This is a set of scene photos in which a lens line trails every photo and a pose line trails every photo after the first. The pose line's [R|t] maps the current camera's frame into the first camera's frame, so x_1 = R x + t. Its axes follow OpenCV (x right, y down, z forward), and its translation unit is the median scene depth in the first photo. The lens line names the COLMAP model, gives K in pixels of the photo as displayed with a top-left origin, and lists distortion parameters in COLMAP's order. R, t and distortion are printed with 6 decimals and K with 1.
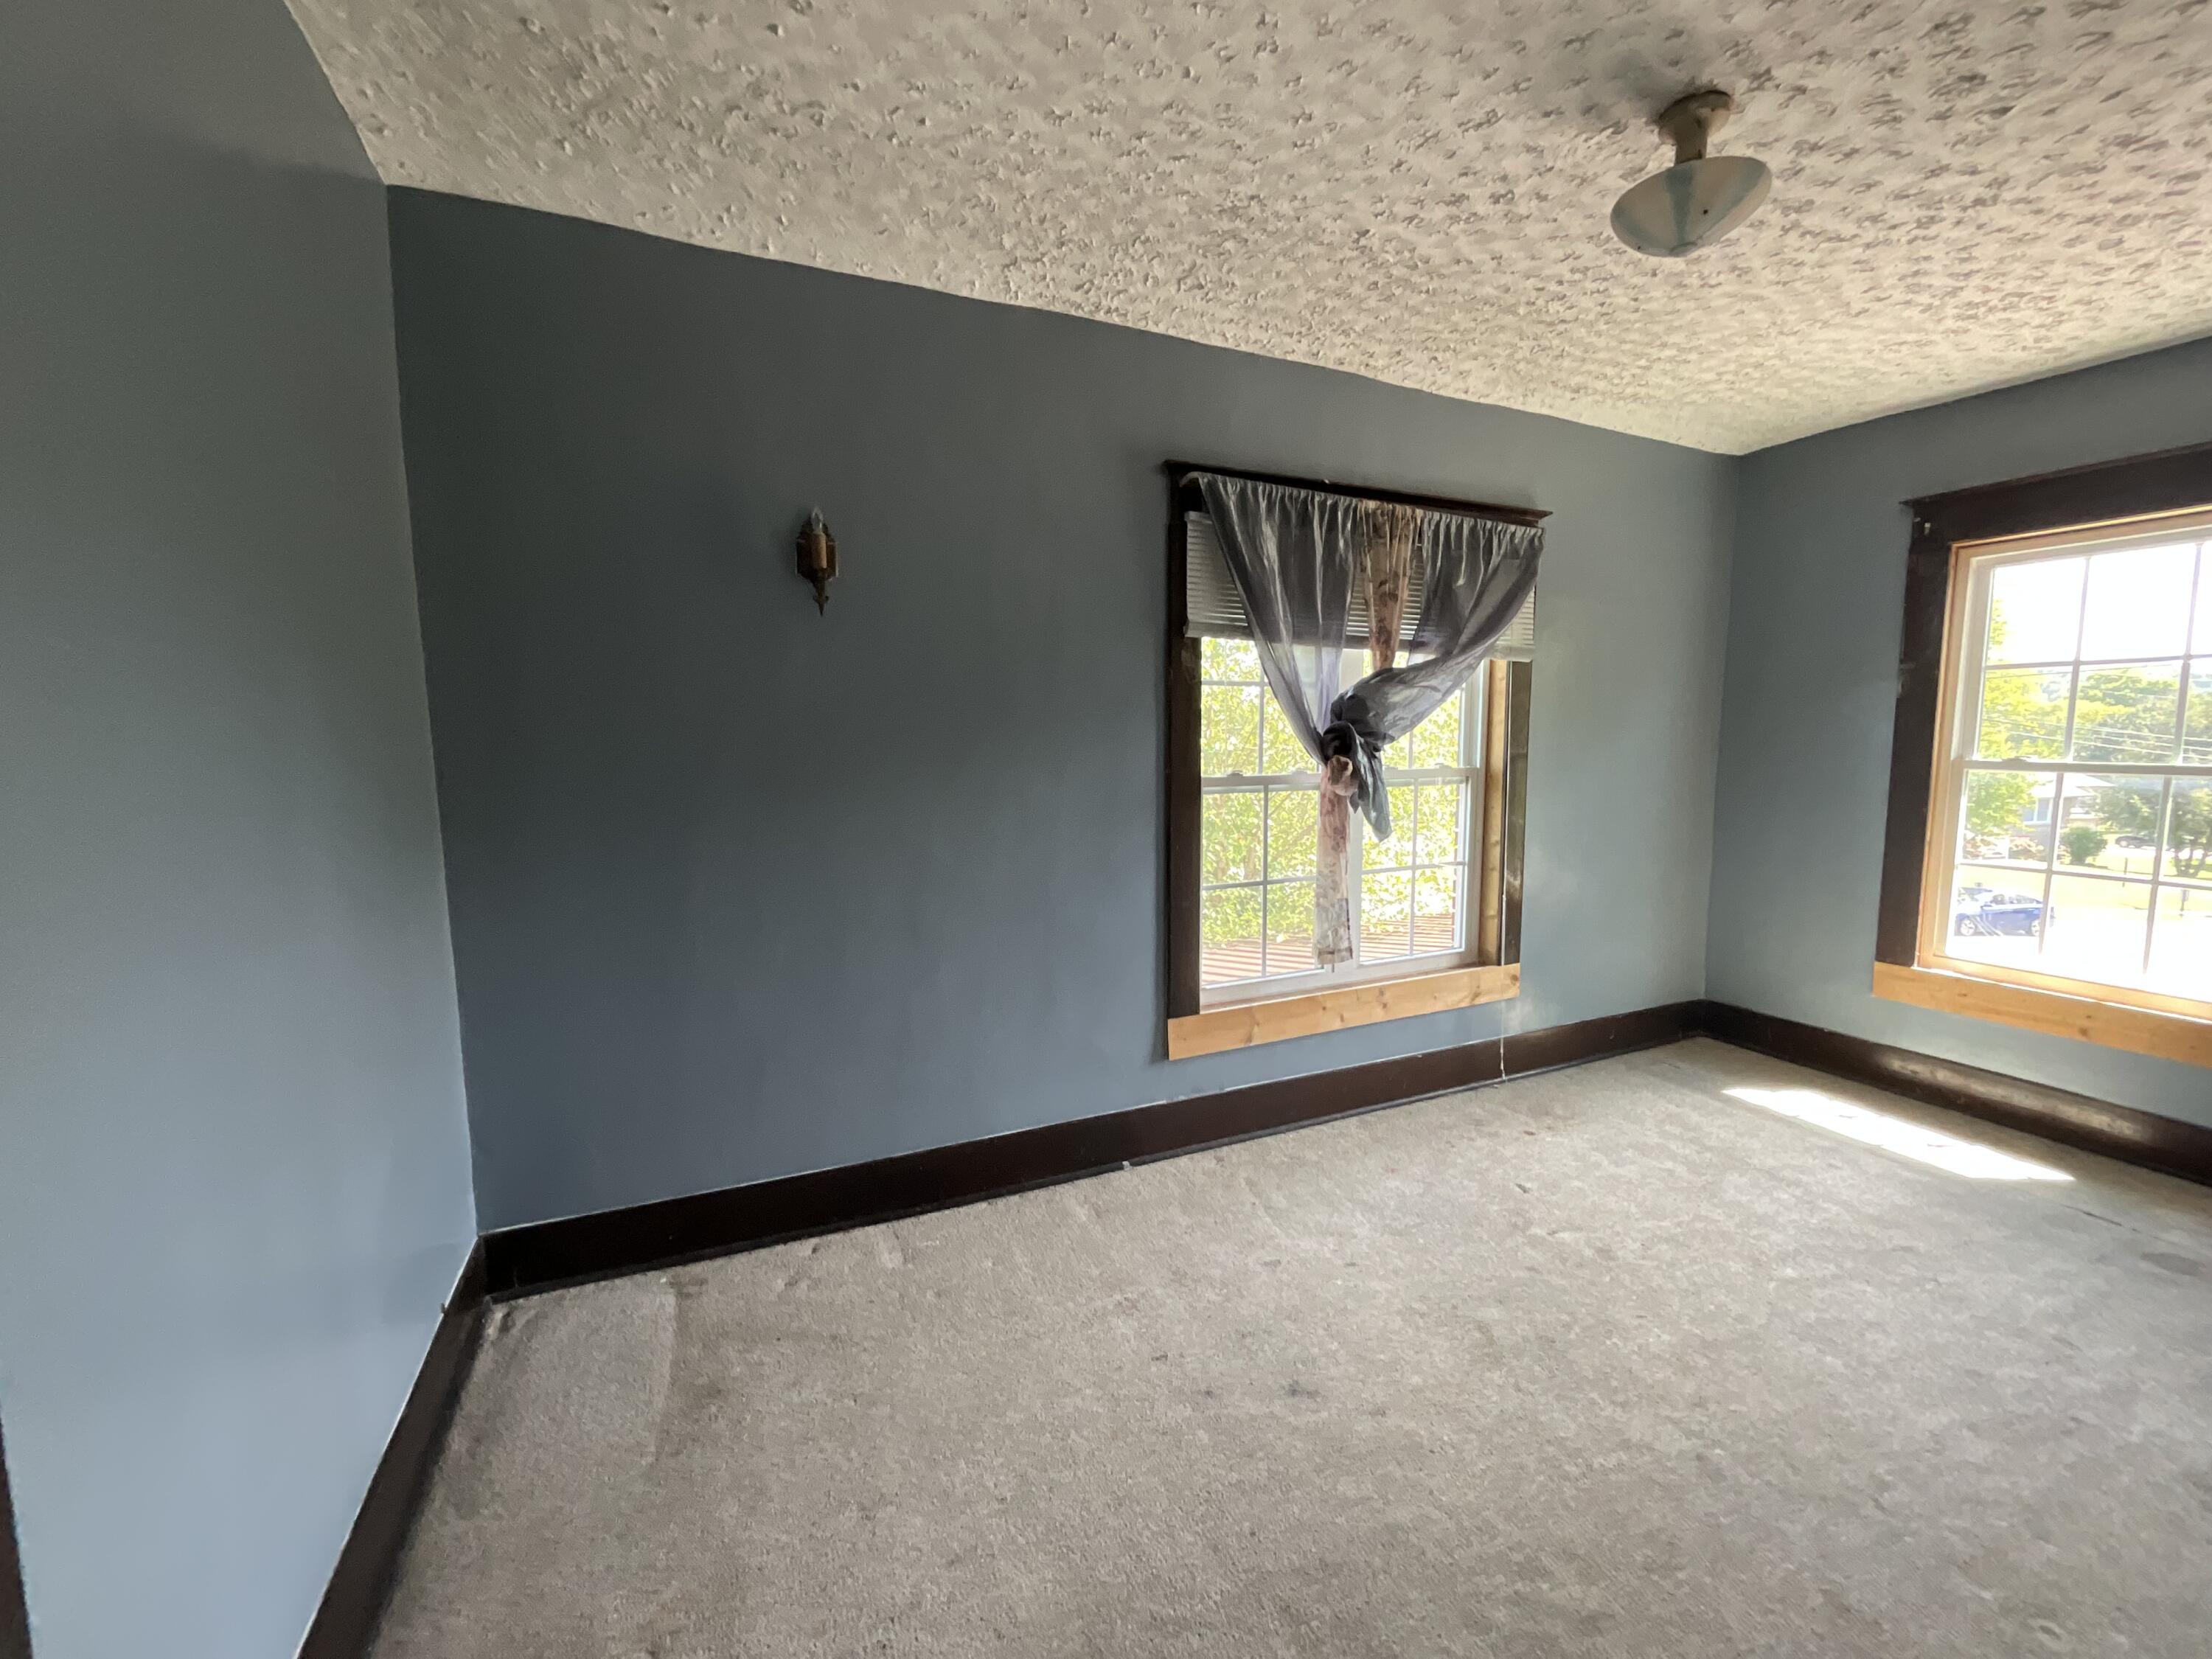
lens RADIAL K [[890.3, 0, 1119.5], [0, 890.3, 831.6], [0, 0, 1]] dist [-0.001866, 0.000125]
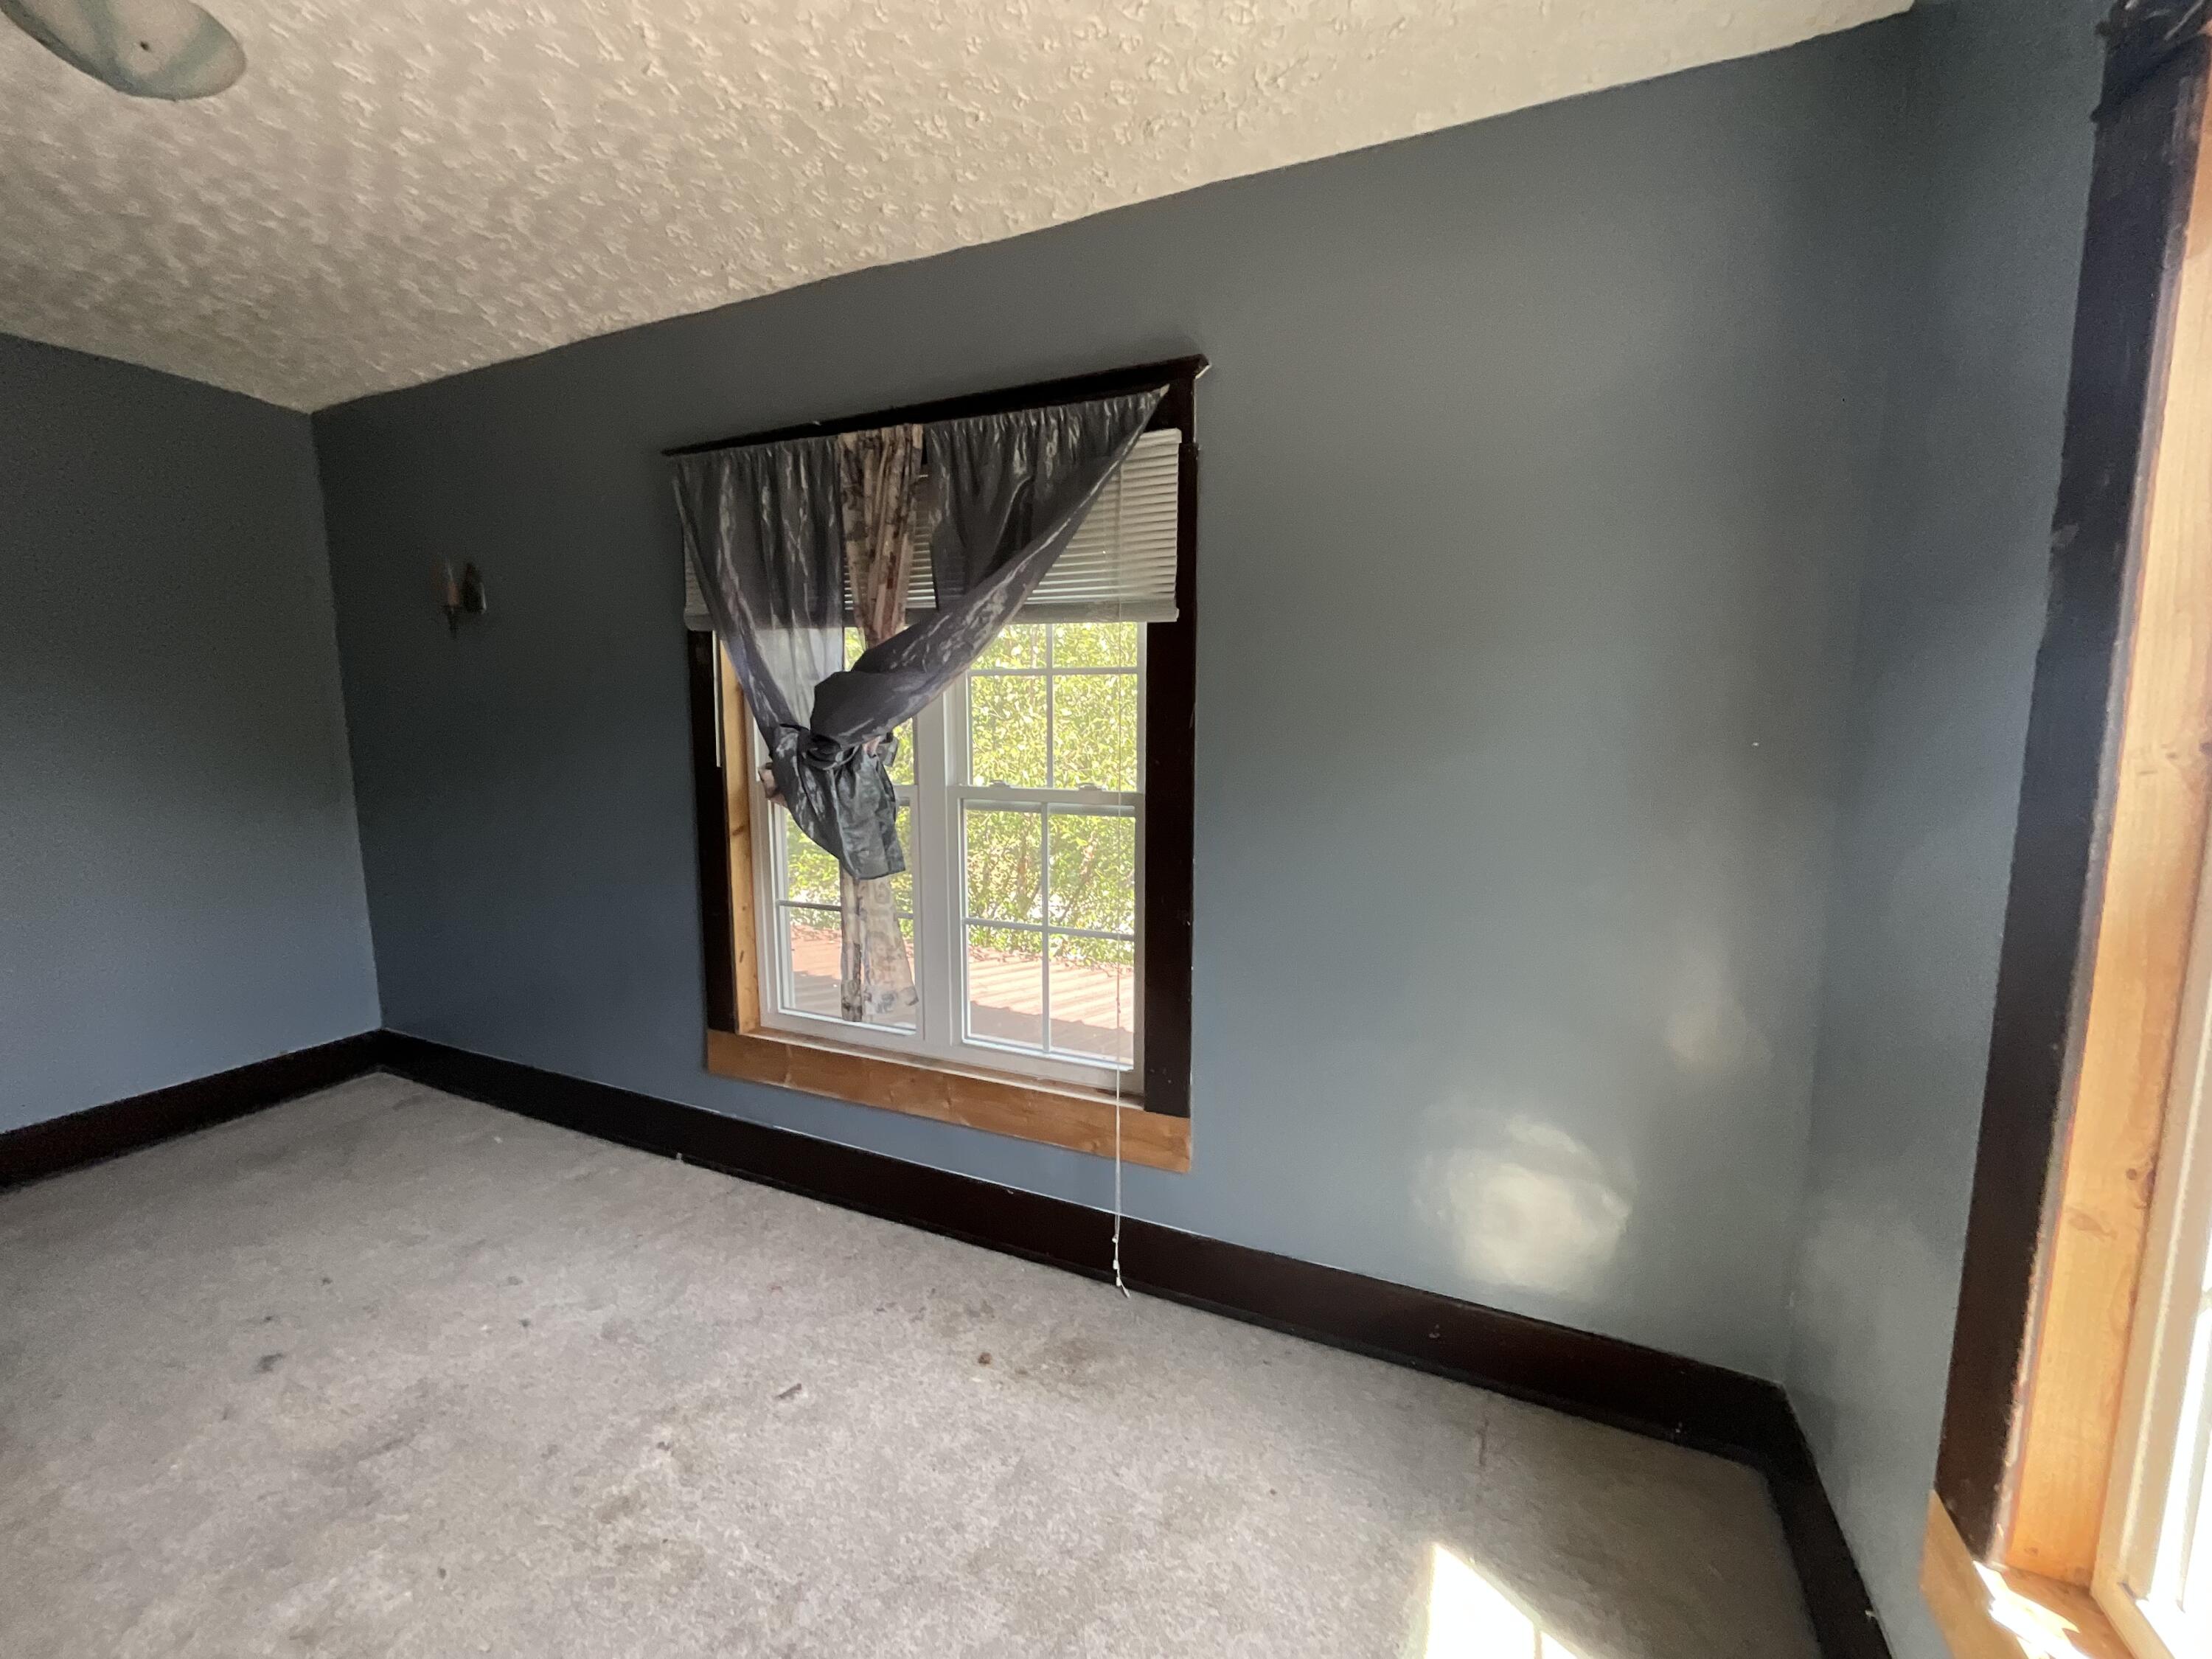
lens RADIAL K [[890.3, 0, 1118.7], [0, 890.3, 831.6], [0, 0, 1]] dist [-0.001866, 0.000125]
pose [[0.660970, 0.098509, -0.743918, 1.025985], [-0.093247, 0.994445, 0.048833, -0.088047], [0.744596, 0.037091, 0.666484, 0.664718]]
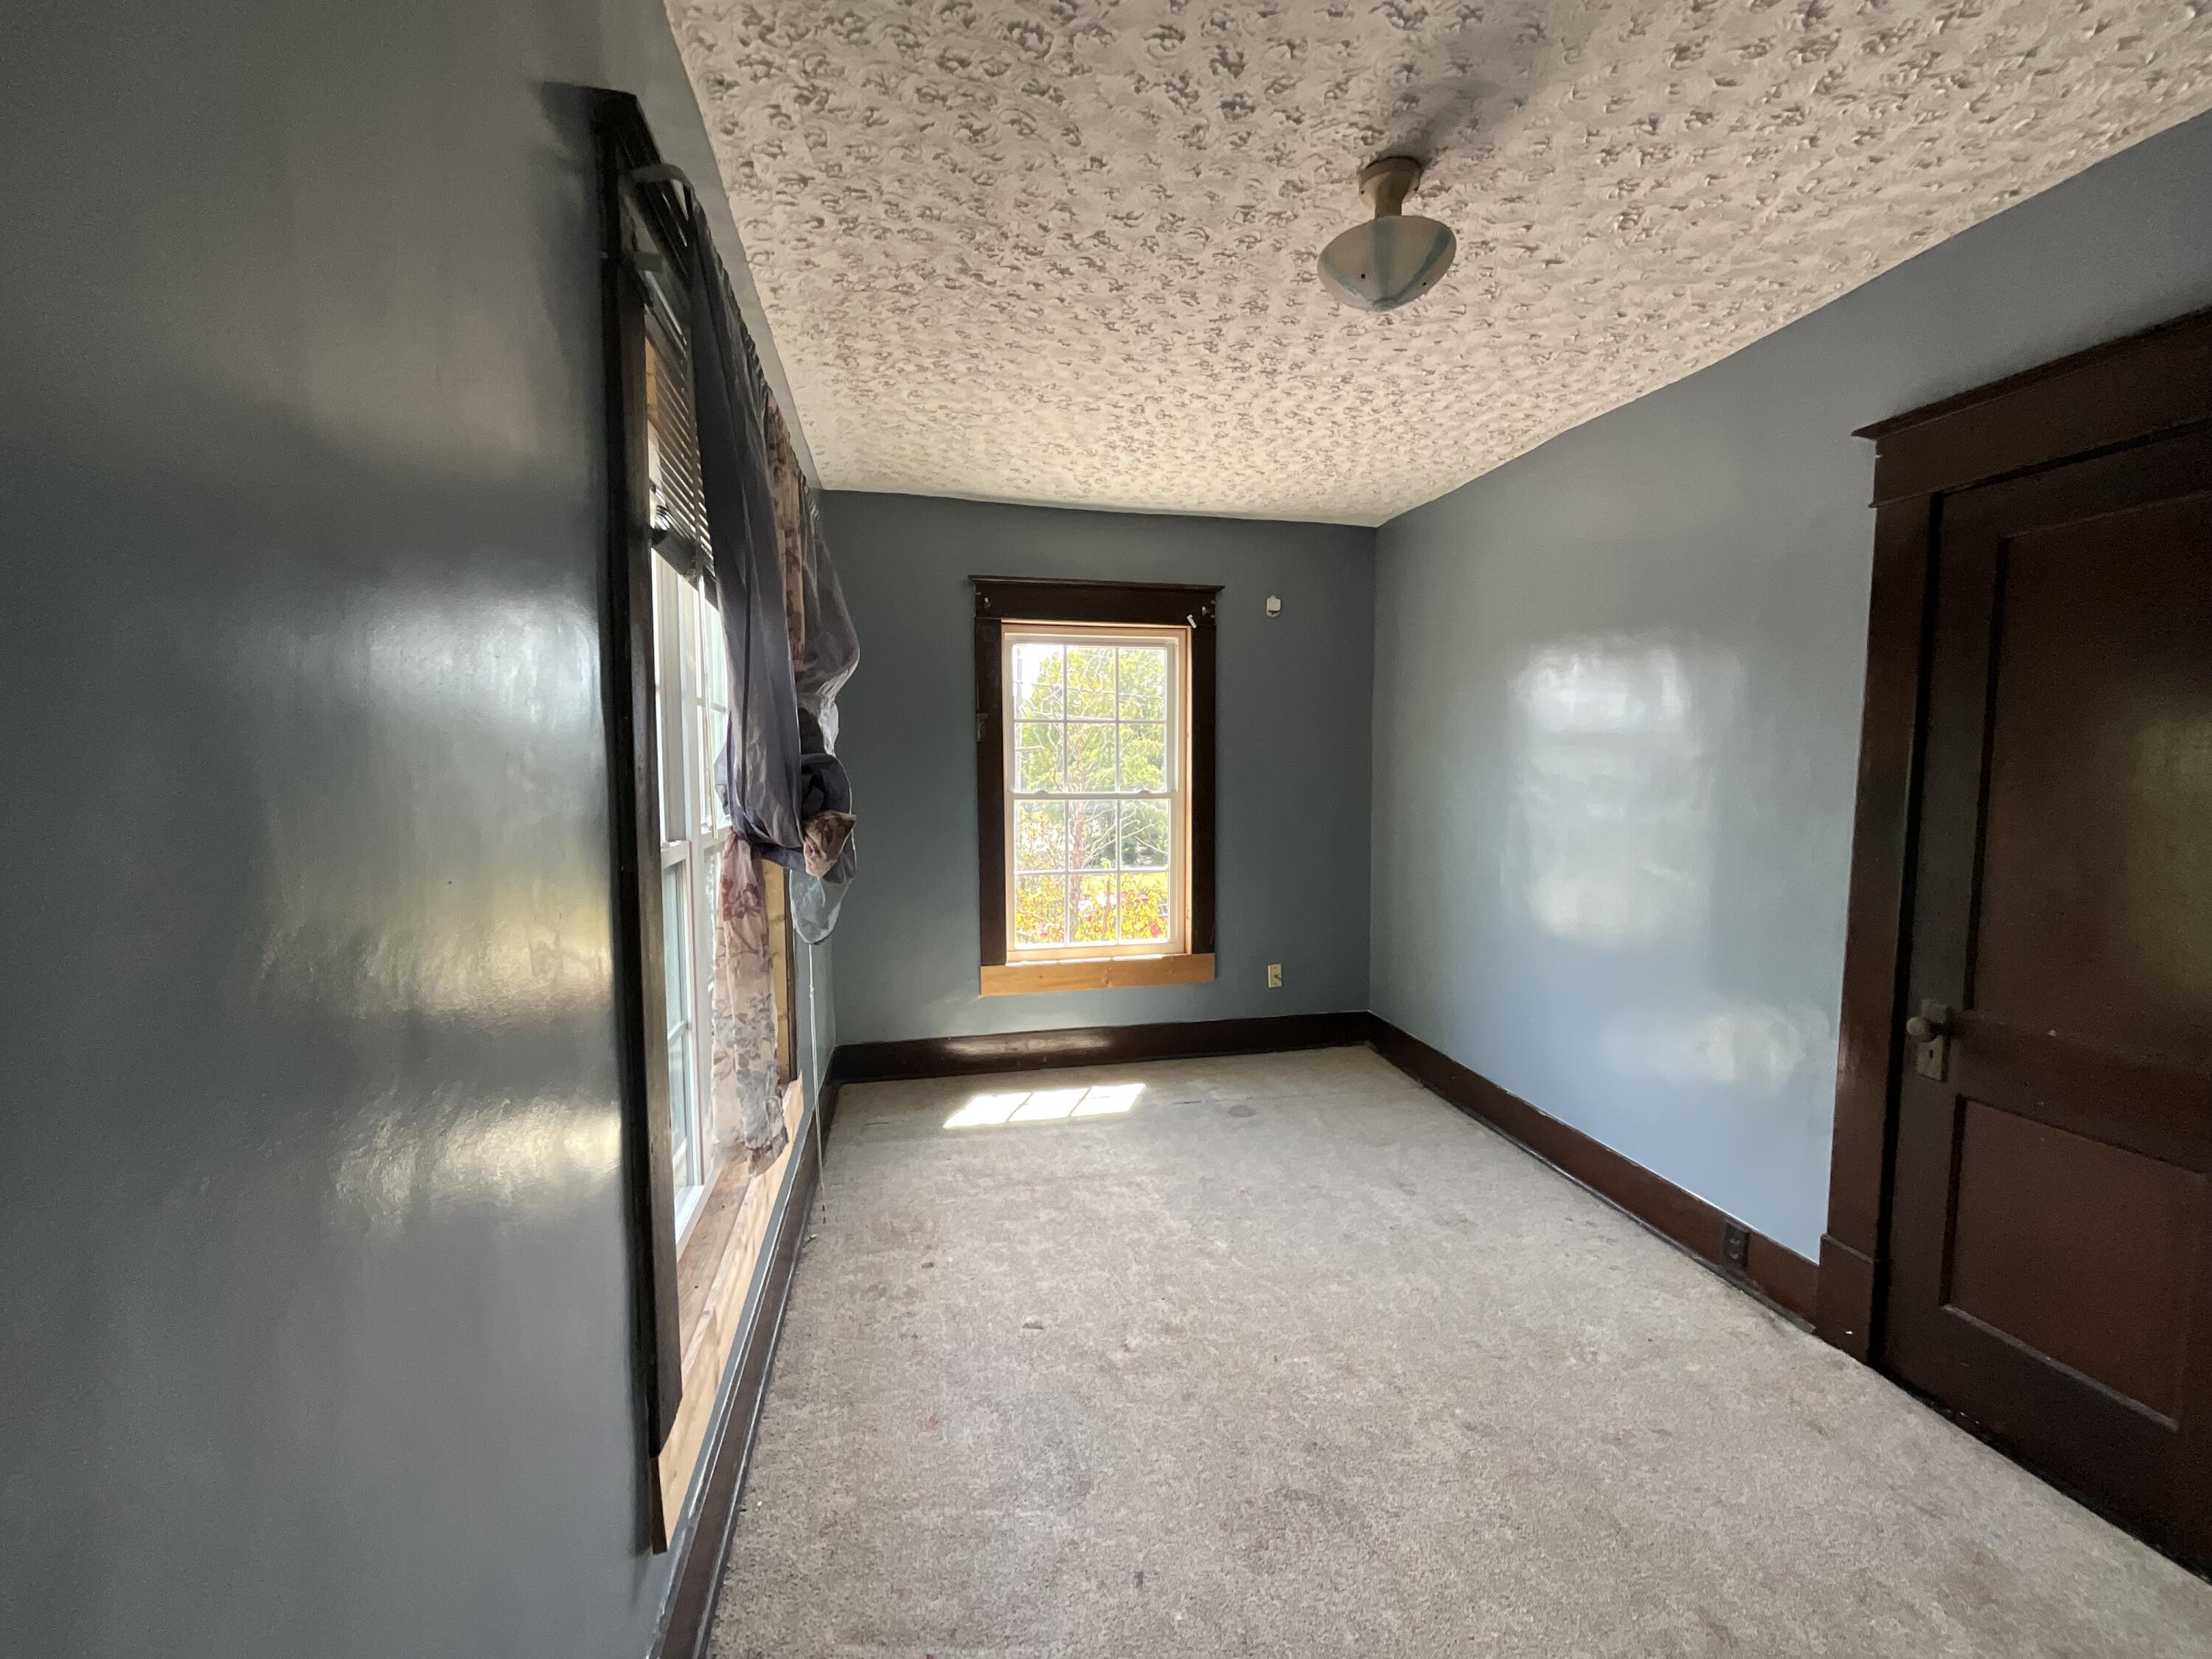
lens RADIAL K [[890.3, 0, 1102.9], [0, 890.3, 837.2], [0, 0, 1]] dist [-0.001866, 0.000125]
pose [[0.224460, -0.074220, 0.971653, -0.278315], [0.106827, 0.992960, 0.051170, -0.077746], [-0.968610, 0.092313, 0.230808, 0.660356]]
